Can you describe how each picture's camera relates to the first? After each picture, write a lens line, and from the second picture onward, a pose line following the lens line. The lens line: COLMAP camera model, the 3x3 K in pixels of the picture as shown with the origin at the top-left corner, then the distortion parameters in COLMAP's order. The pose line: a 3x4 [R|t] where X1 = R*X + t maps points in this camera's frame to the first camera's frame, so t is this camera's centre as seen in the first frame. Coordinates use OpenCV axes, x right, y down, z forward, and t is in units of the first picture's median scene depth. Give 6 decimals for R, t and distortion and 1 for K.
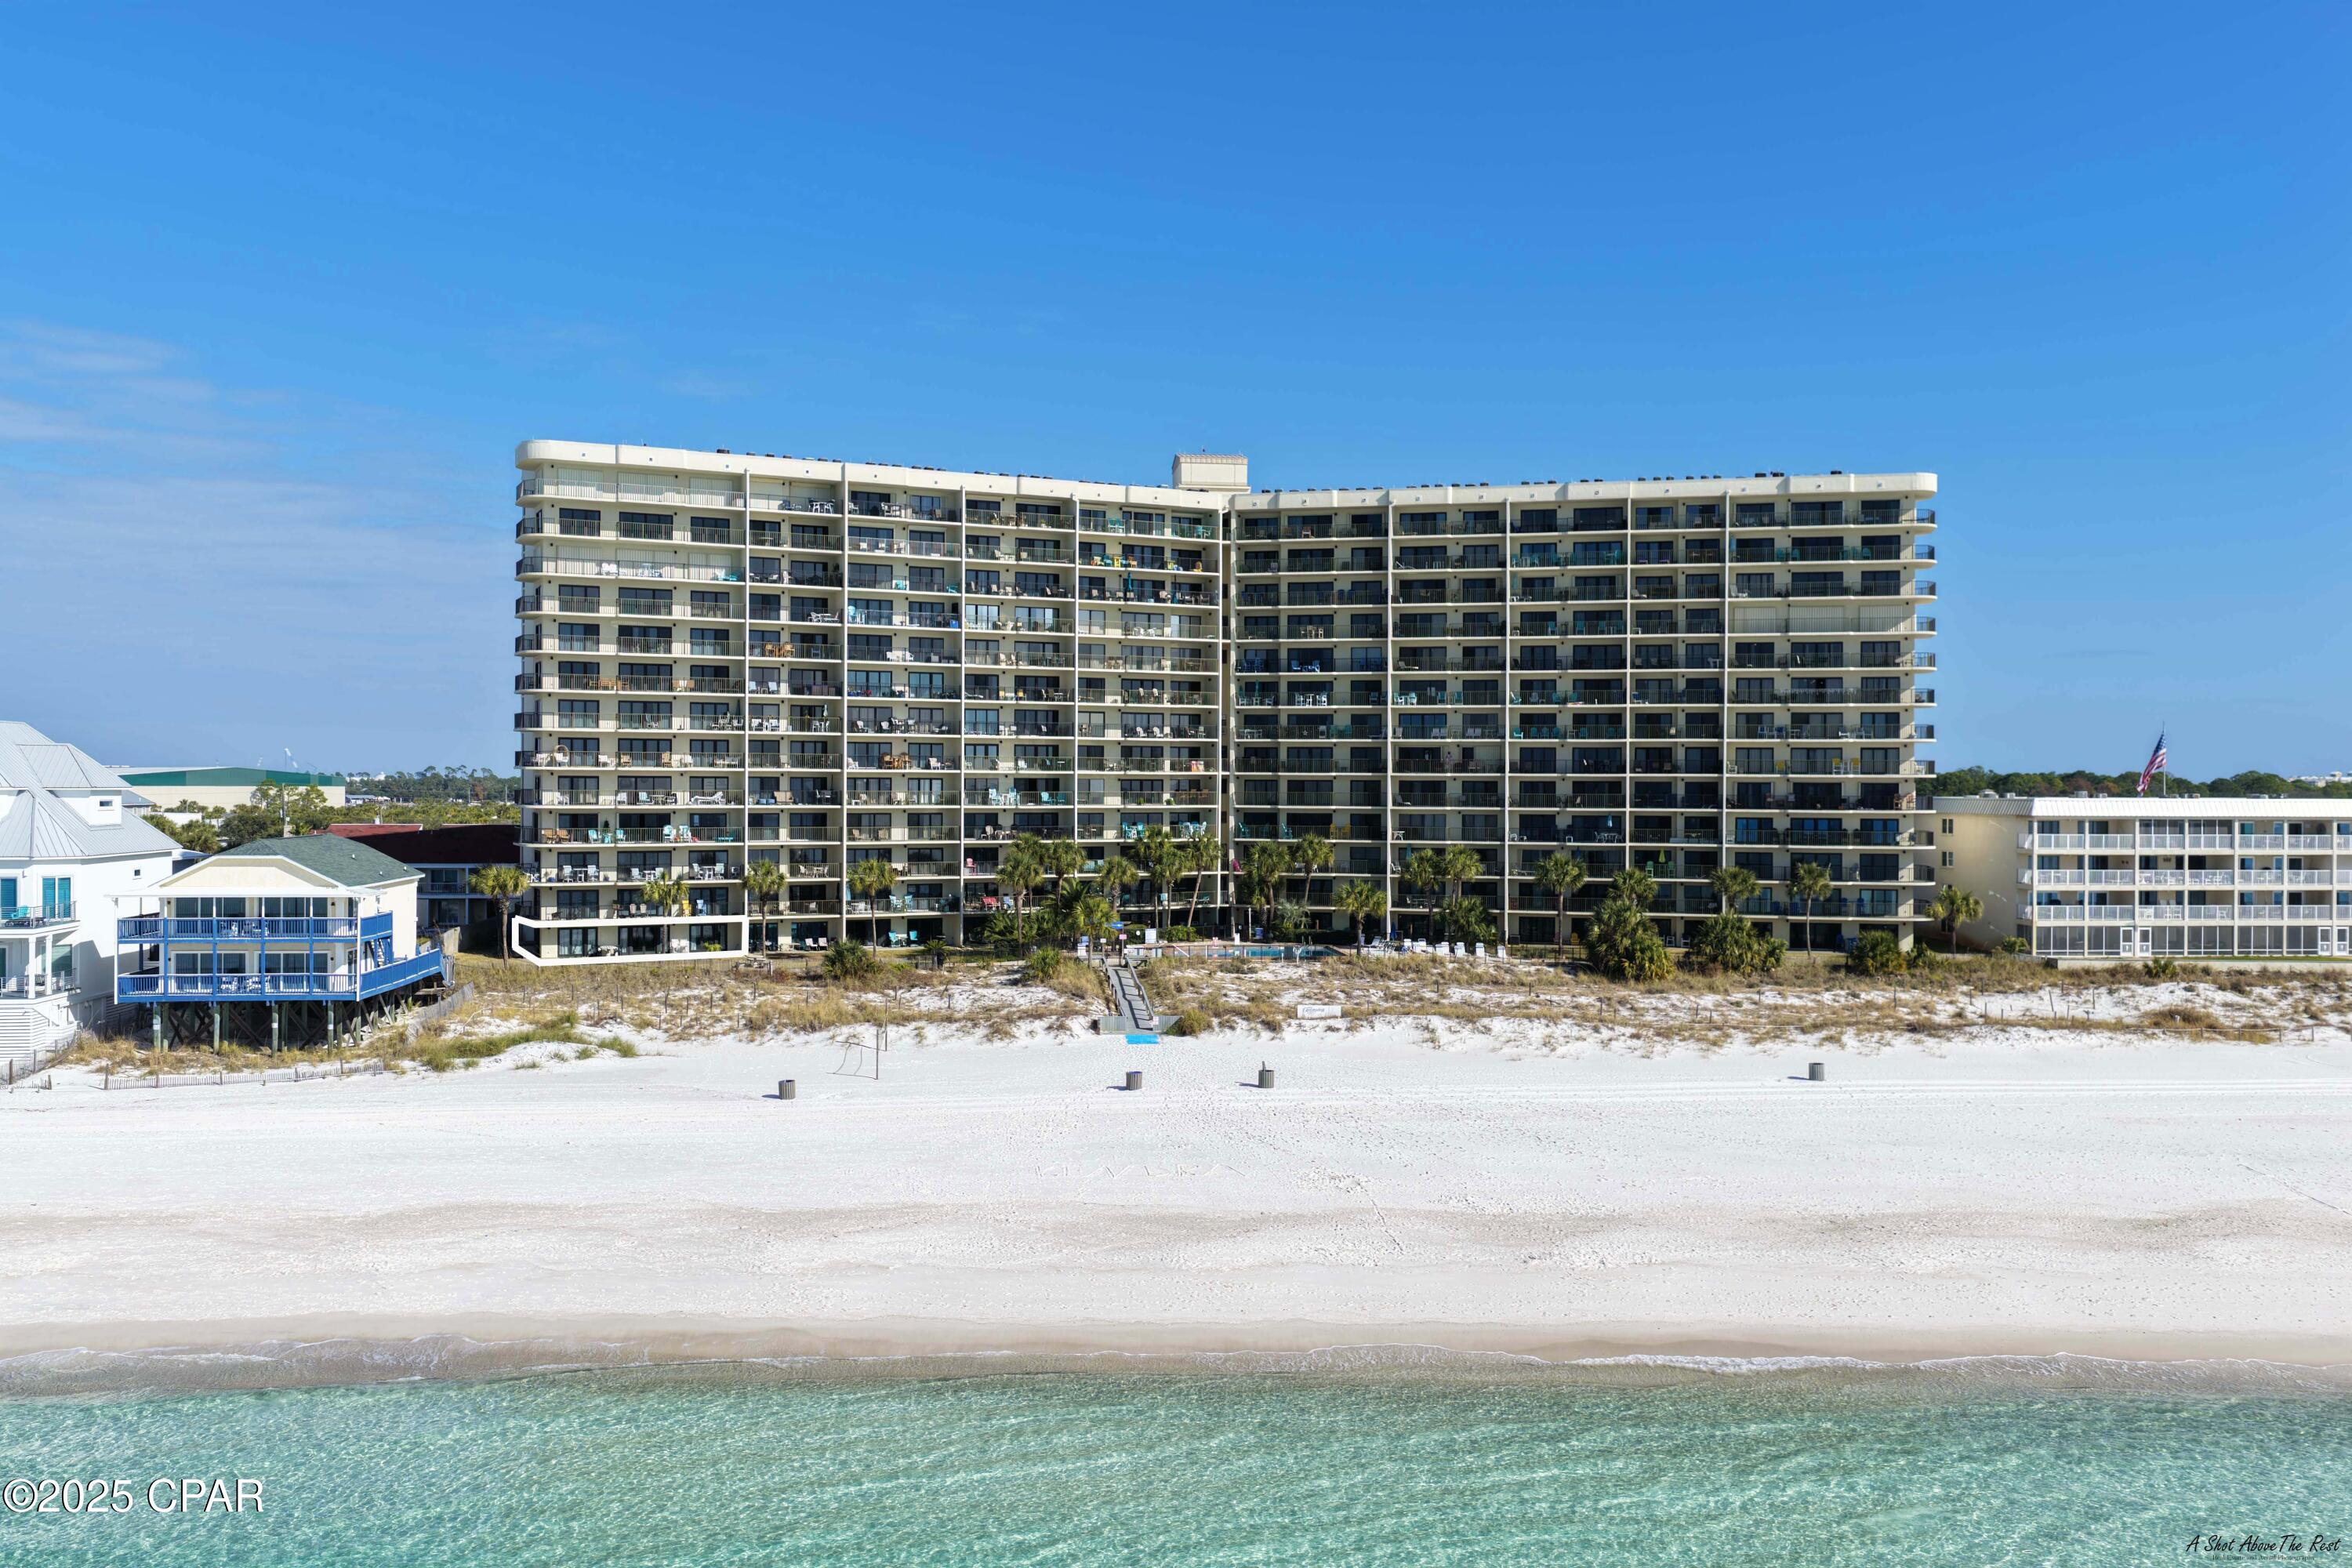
lens RADIAL K [[1939.0, 0, 1181.5], [0, 1939.0, 762.4], [0, 0, 1]] dist [-0.009649, 0.012572]
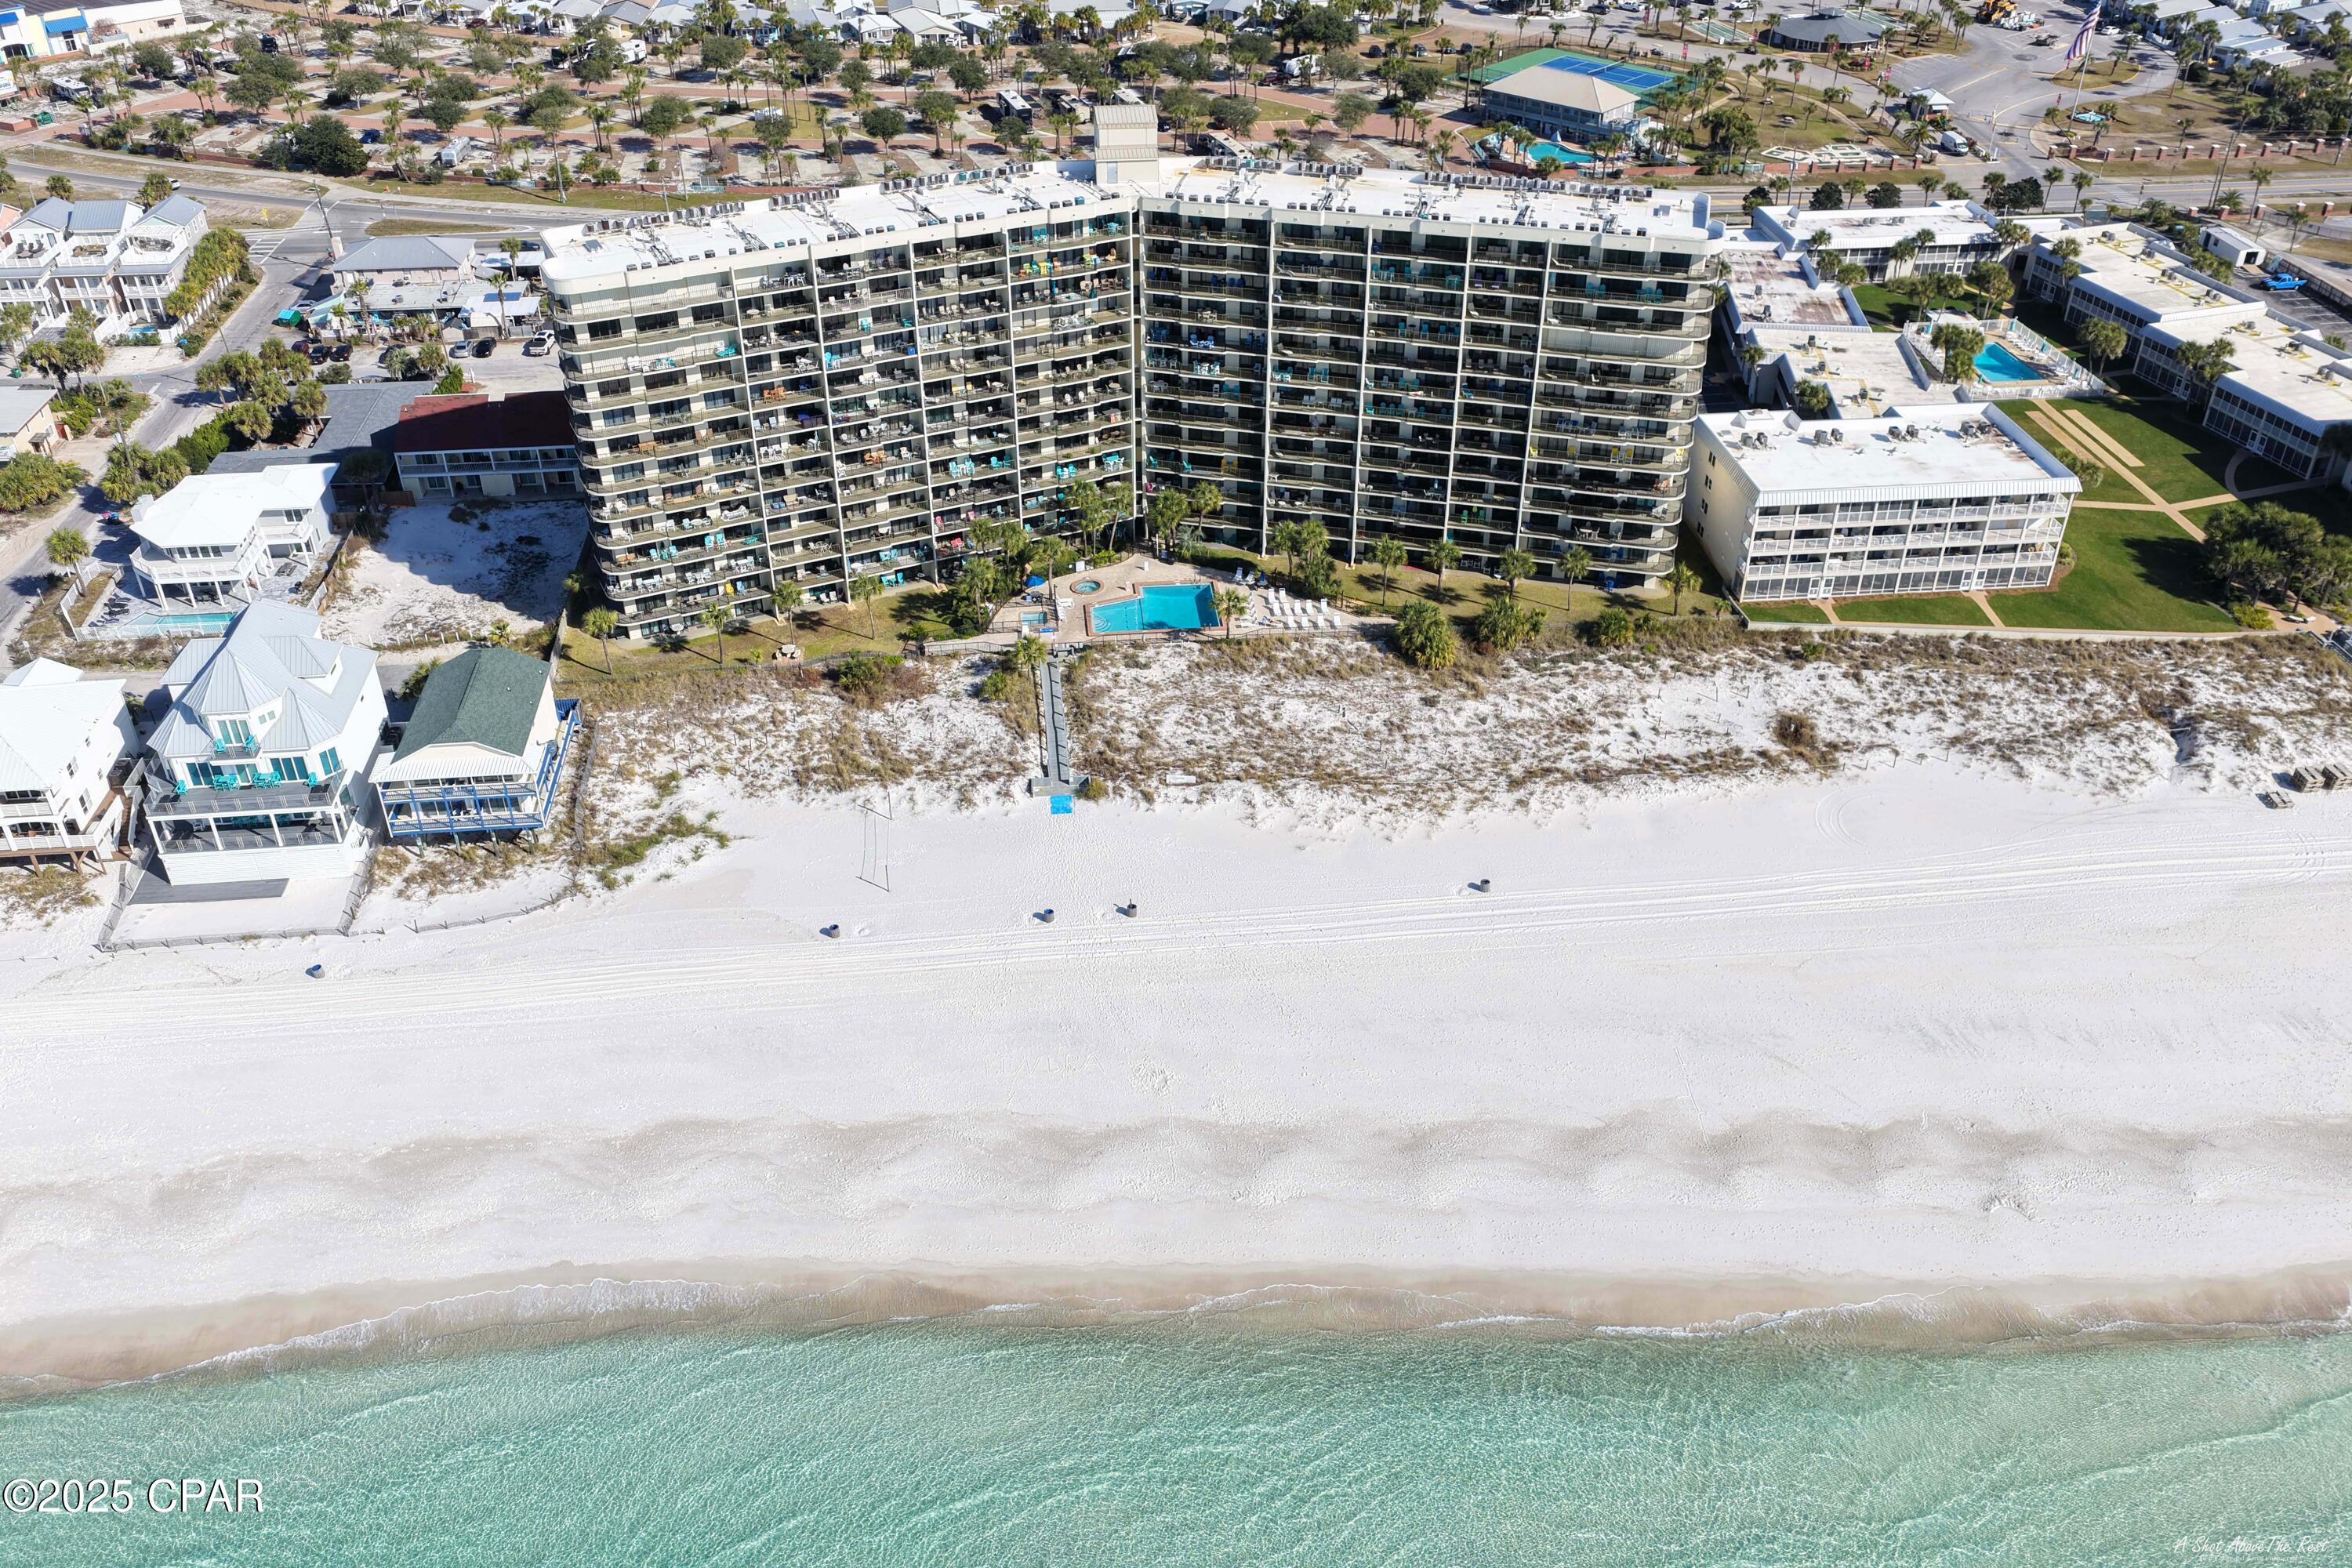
lens RADIAL K [[1939.0, 0, 1179.4], [0, 1939.0, 791.5], [0, 0, 1]] dist [-0.009649, 0.012572]
pose [[0.999983, -0.000437, -0.005741, 0.059606], [0.003587, 0.827142, 0.561982, -0.528400], [0.004503, -0.561993, 0.827130, -0.175578]]
